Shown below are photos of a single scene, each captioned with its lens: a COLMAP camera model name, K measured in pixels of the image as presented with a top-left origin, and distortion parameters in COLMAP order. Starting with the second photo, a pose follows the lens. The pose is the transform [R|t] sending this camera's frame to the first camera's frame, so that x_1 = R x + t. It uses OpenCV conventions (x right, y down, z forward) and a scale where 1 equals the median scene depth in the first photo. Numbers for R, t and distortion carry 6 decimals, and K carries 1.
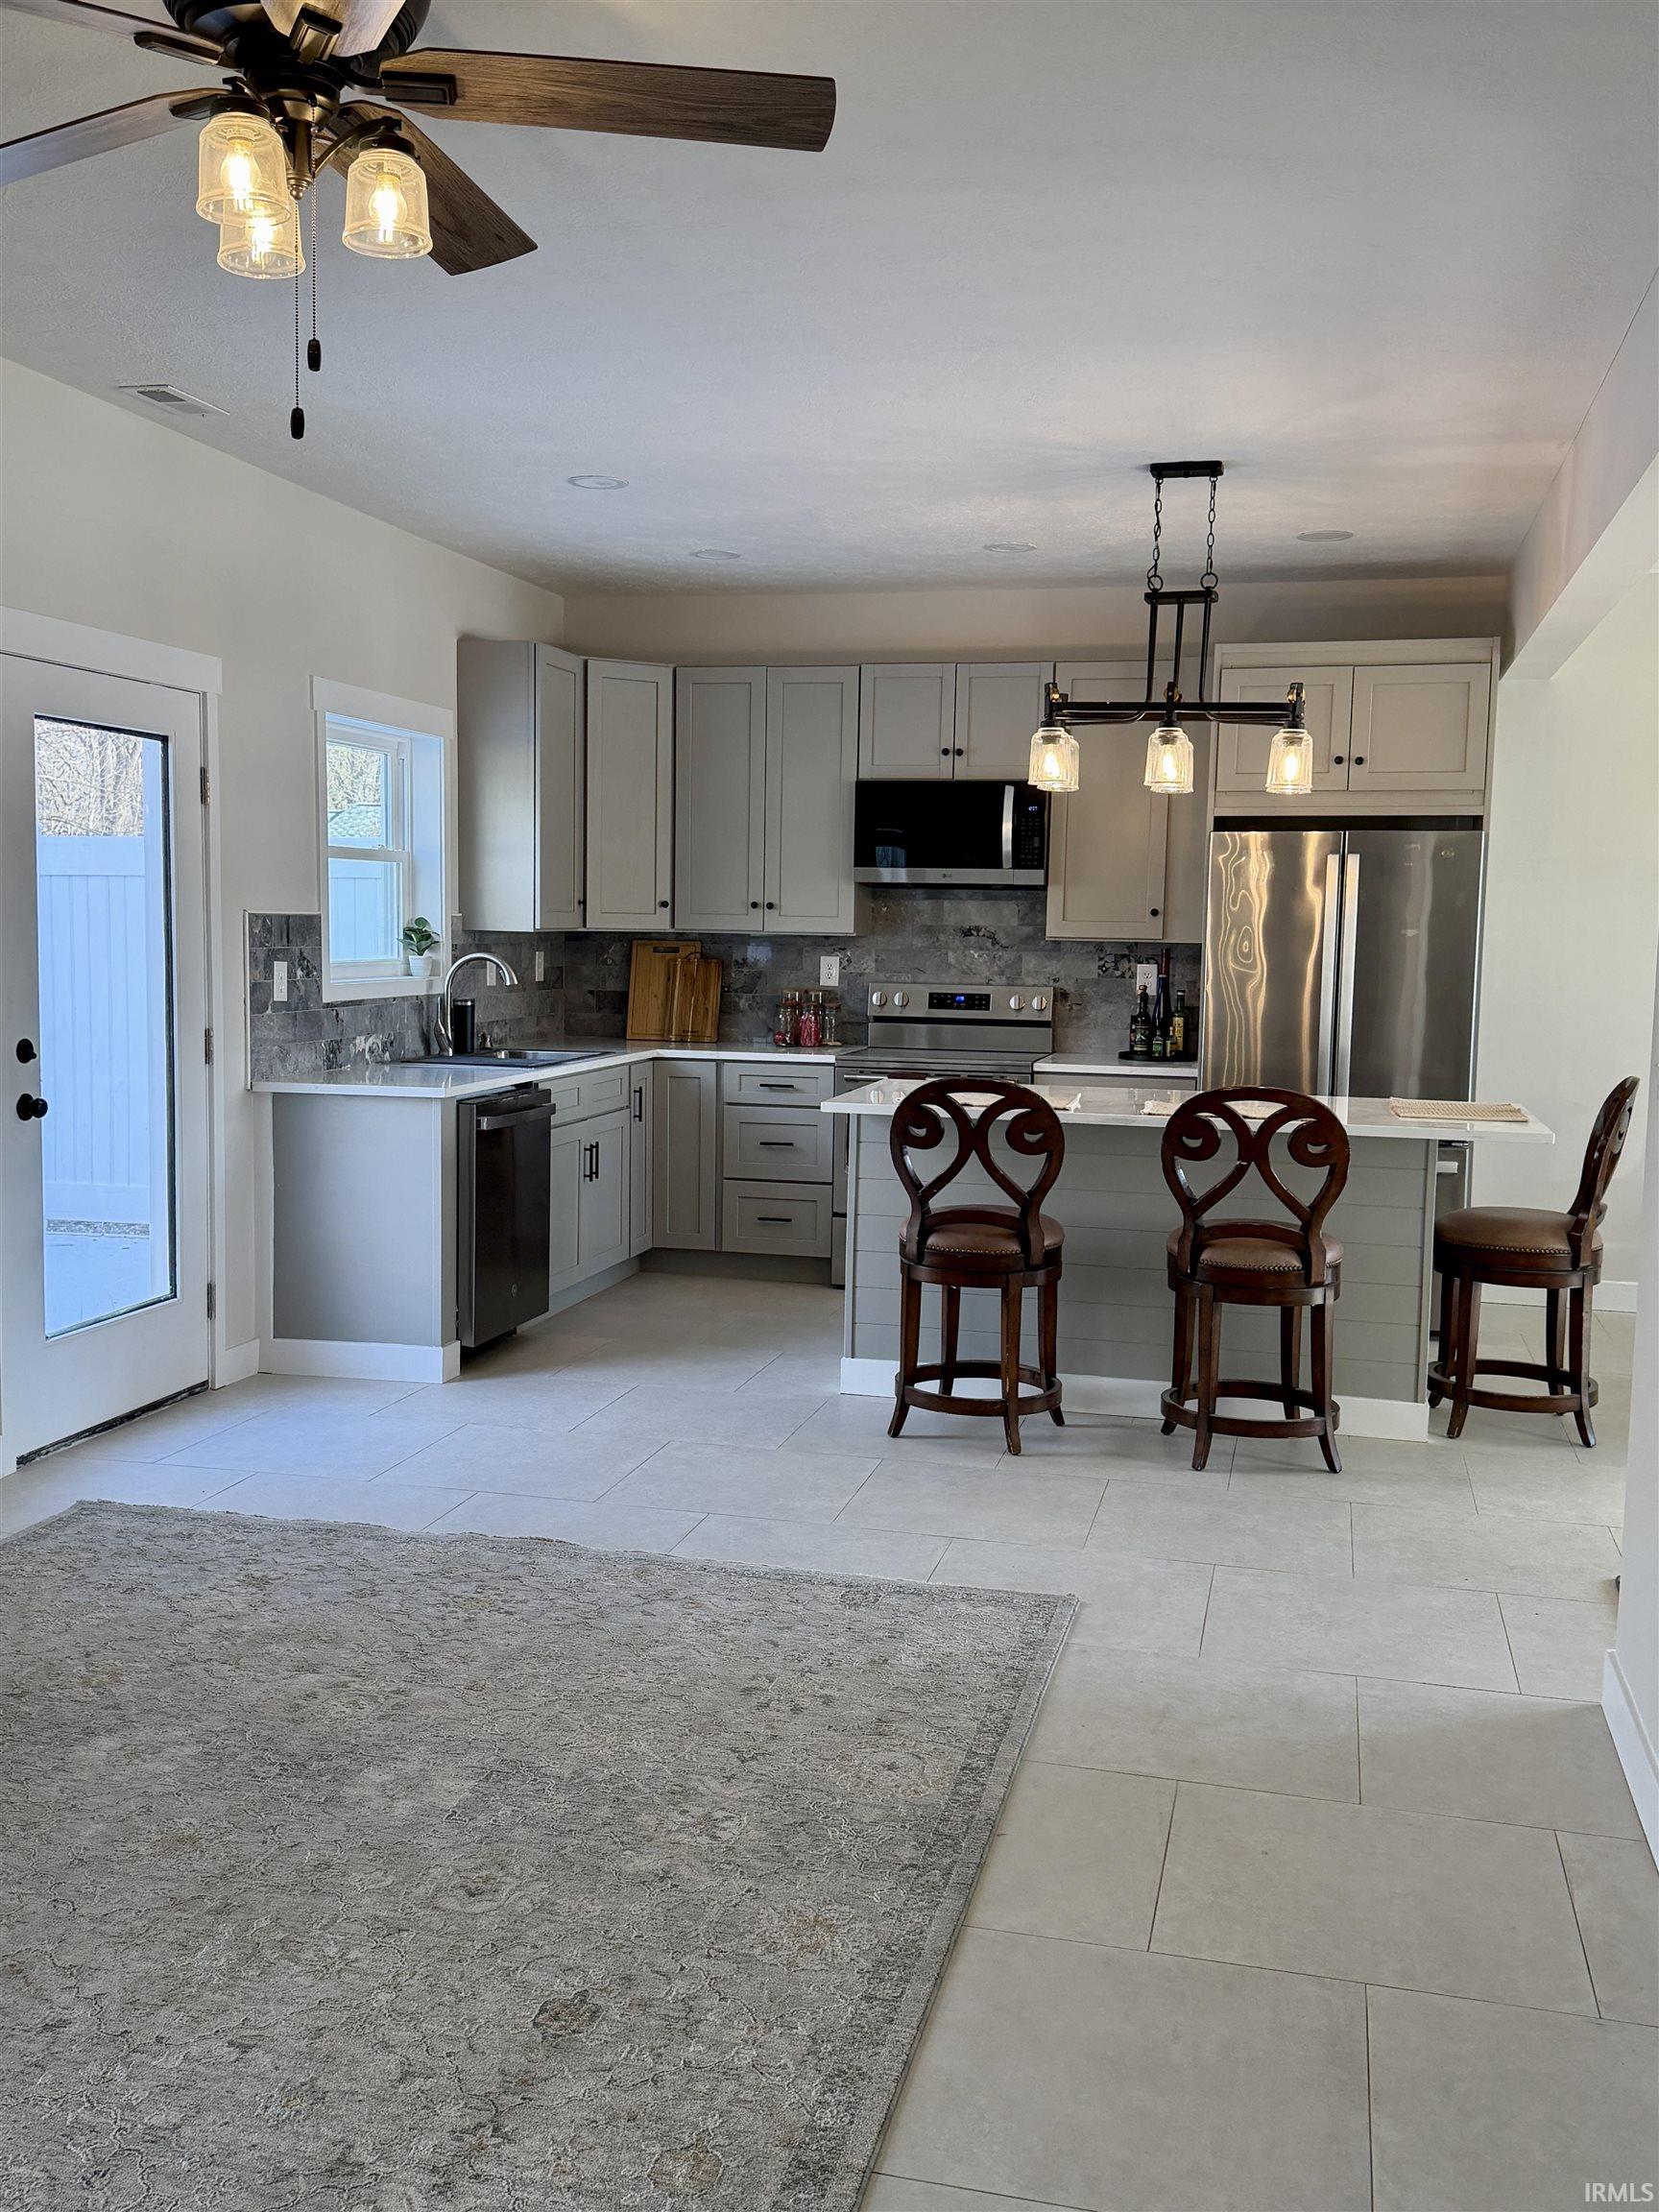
lens RADIAL K [[2066.5, 0, 829.5], [0, 2066.5, 1106.0], [0, 0, 1]] dist [0.138717, -0.001641]
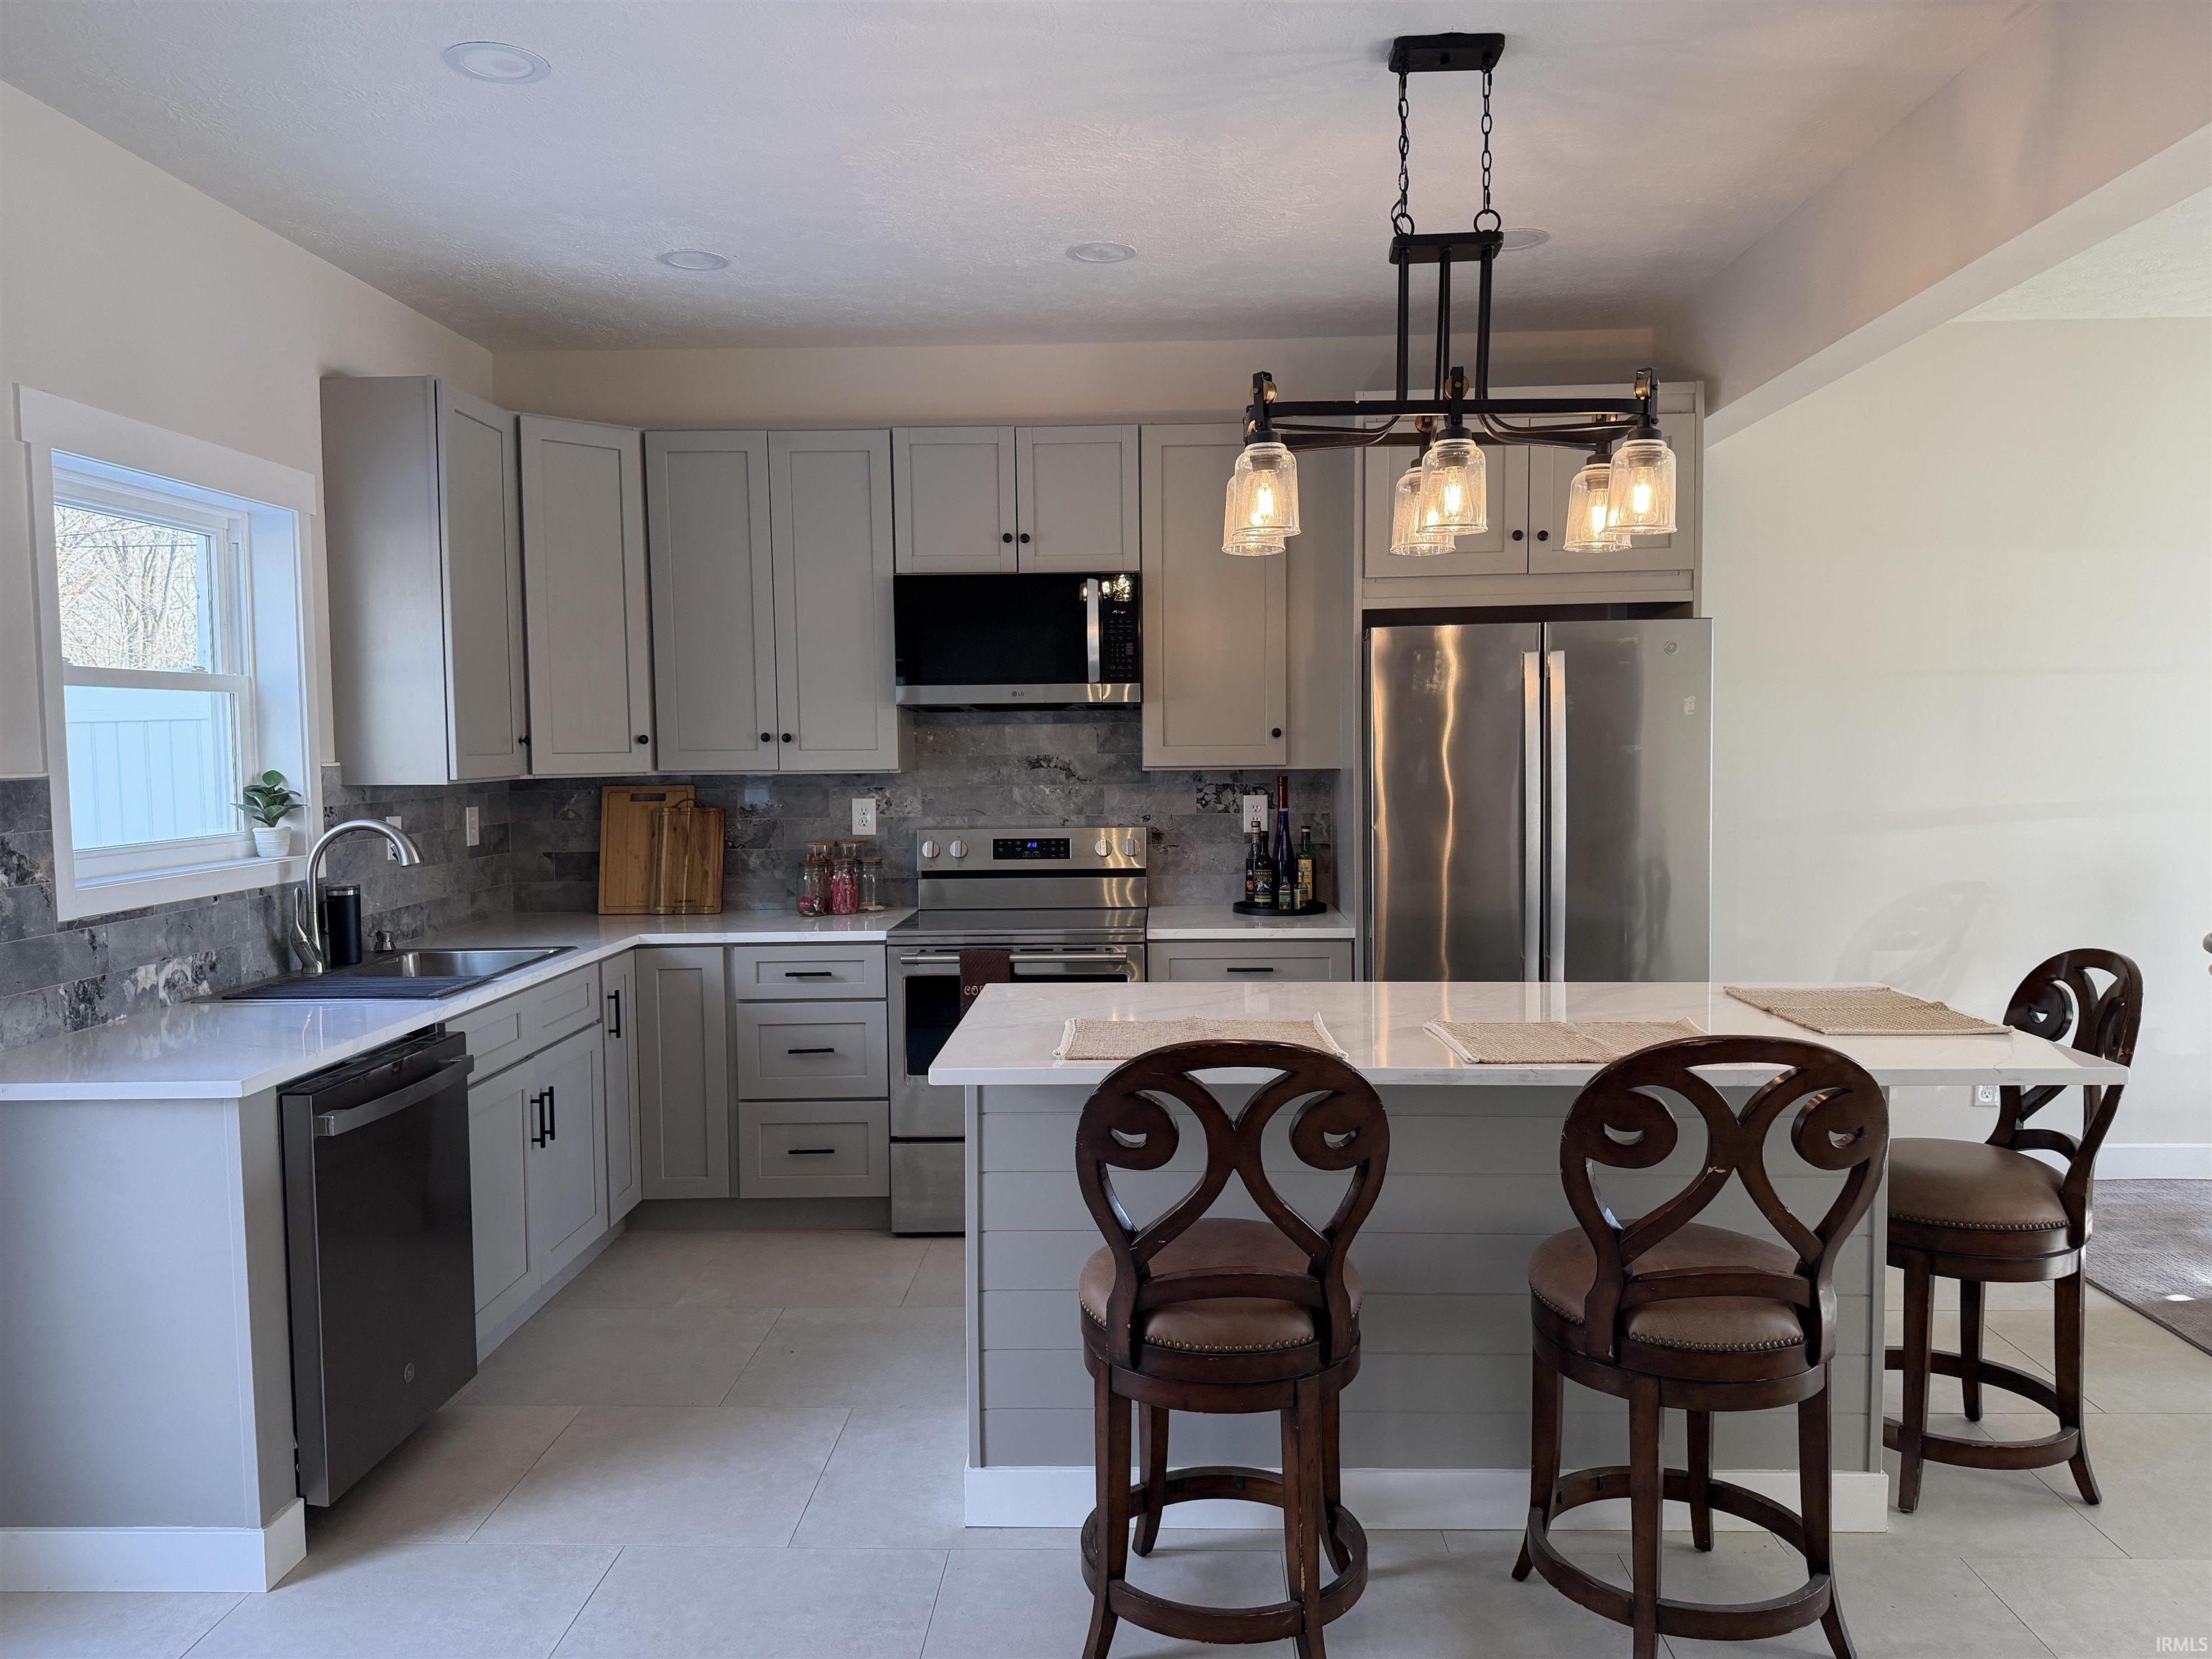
lens RADIAL K [[1572.8, 0, 1116.6], [0, 1572.8, 828.2], [0, 0, 1]] dist [0.072381, -0.103735]
pose [[0.978298, -0.042637, 0.202767, -0.029892], [0.049435, 0.998368, -0.028575, -0.041493], [-0.201218, 0.037979, 0.978810, 0.414801]]
